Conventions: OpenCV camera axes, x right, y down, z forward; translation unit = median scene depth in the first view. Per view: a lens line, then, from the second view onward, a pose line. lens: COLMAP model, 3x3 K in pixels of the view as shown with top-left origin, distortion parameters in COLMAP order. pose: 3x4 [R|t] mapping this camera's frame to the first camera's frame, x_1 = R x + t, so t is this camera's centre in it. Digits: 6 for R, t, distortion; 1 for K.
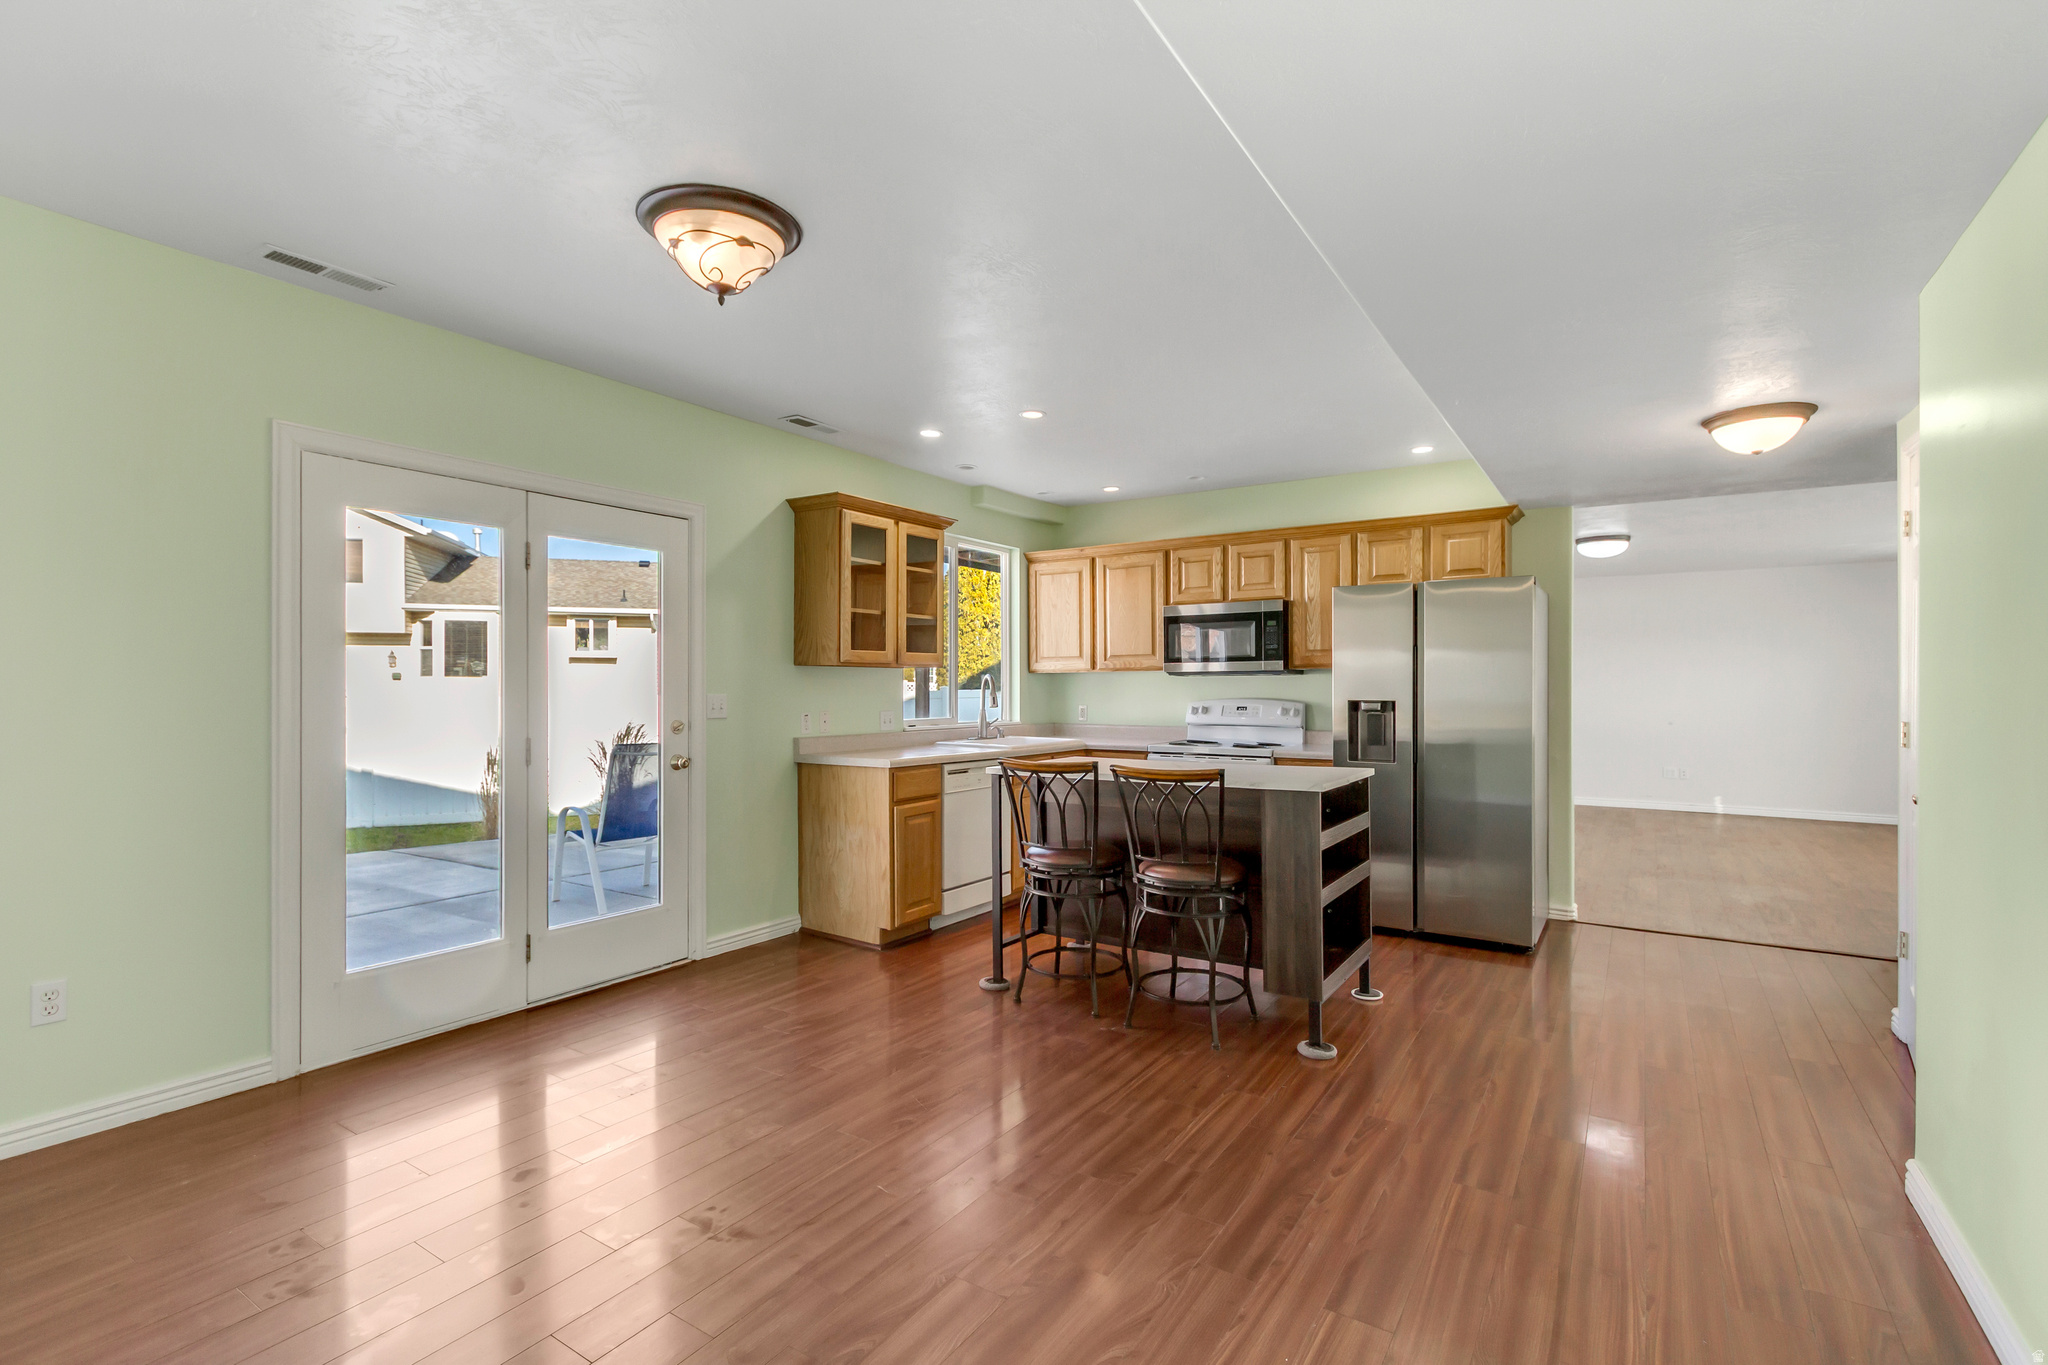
lens RADIAL K [[947.6, 0, 1018.6], [0, 947.6, 694.6], [0, 0, 1]] dist [0.001613, -0.000097]
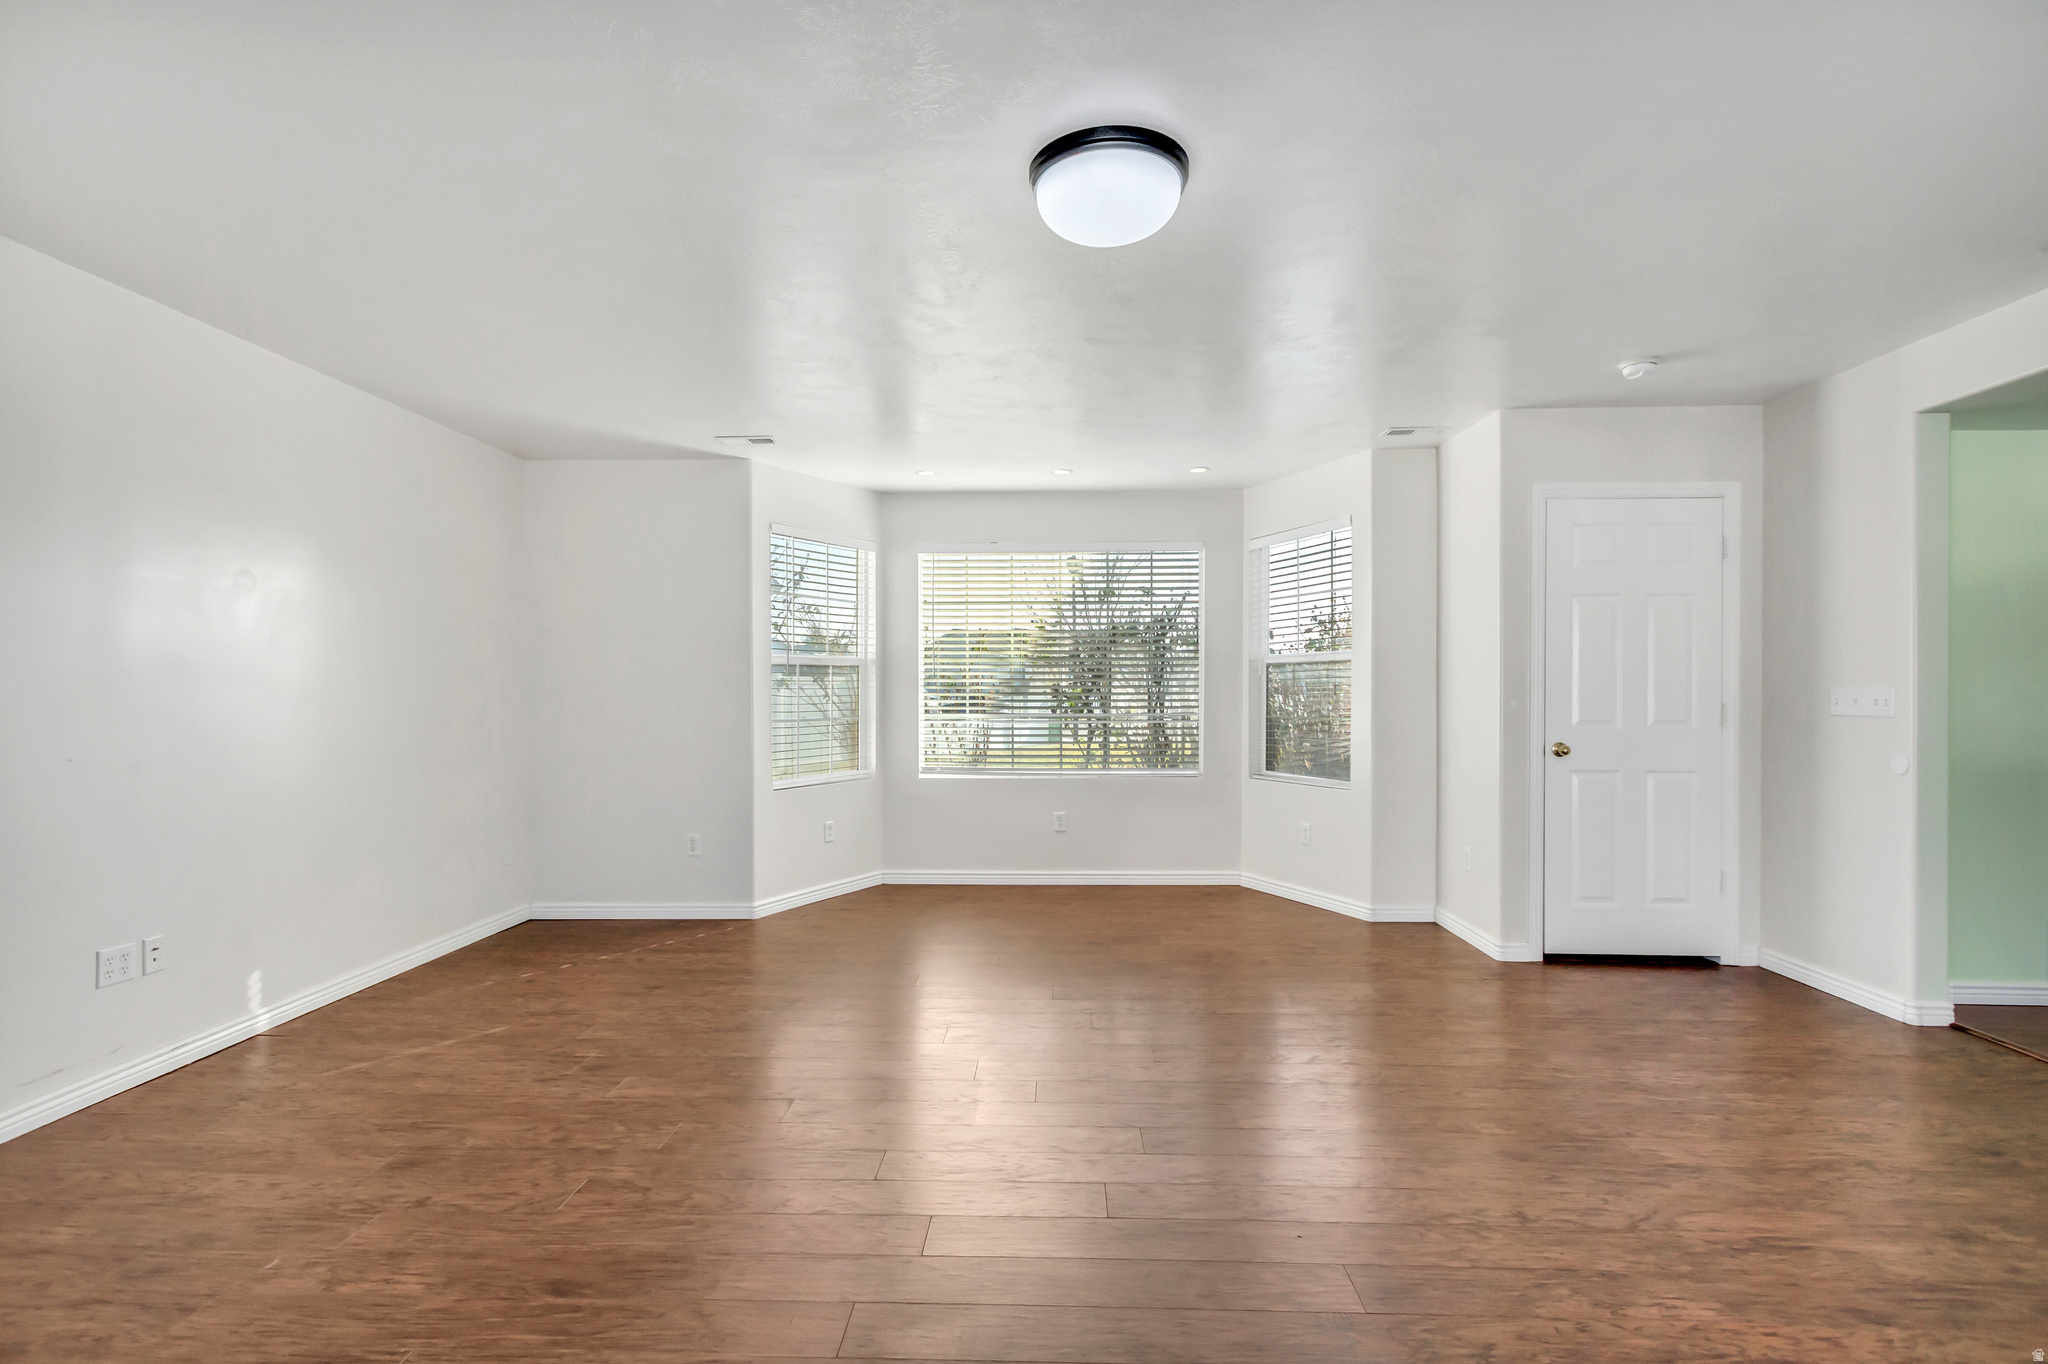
lens RADIAL K [[957.7, 0, 1021.7], [0, 957.7, 683.5], [0, 0, 1]] dist [-0.000547, -0.000047]
pose [[-0.503374, 0.003419, 0.864062, 0.499944], [0.004685, 0.999988, -0.001228, -0.005821], [-0.864056, 0.003430, -0.503384, 1.622562]]
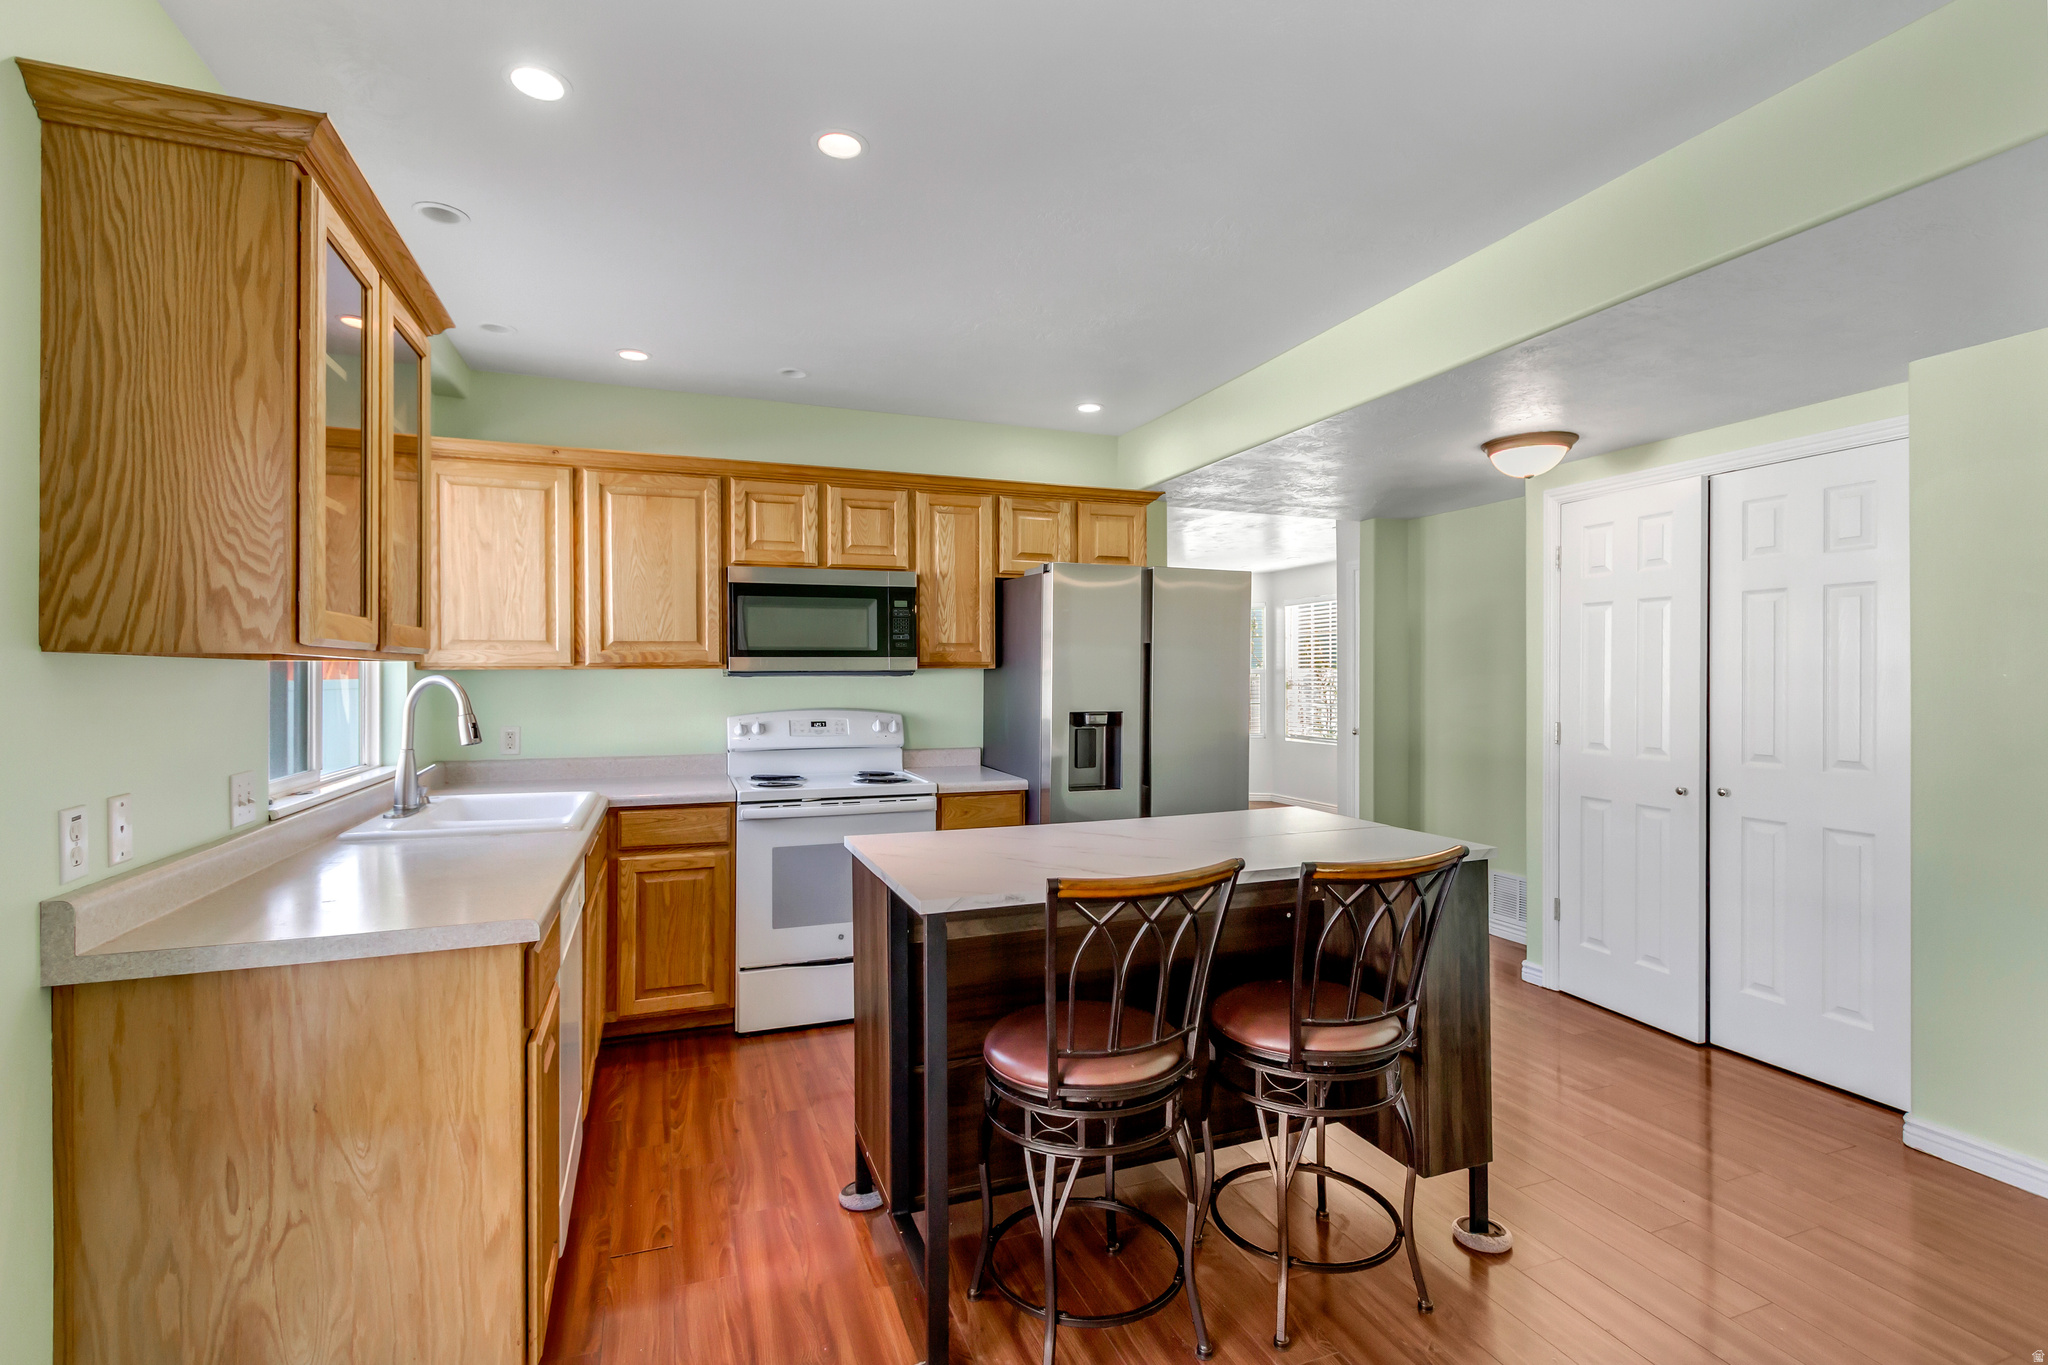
lens RADIAL K [[953.0, 0, 1032.1], [0, 953.0, 681.2], [0, 0, 1]] dist [0.007027, -0.002413]
pose [[0.581372, -0.004024, 0.813628, -0.260207], [0.007029, 0.999975, -0.000077, -0.017051], [-0.813608, 0.005764, 0.581386, 0.508773]]
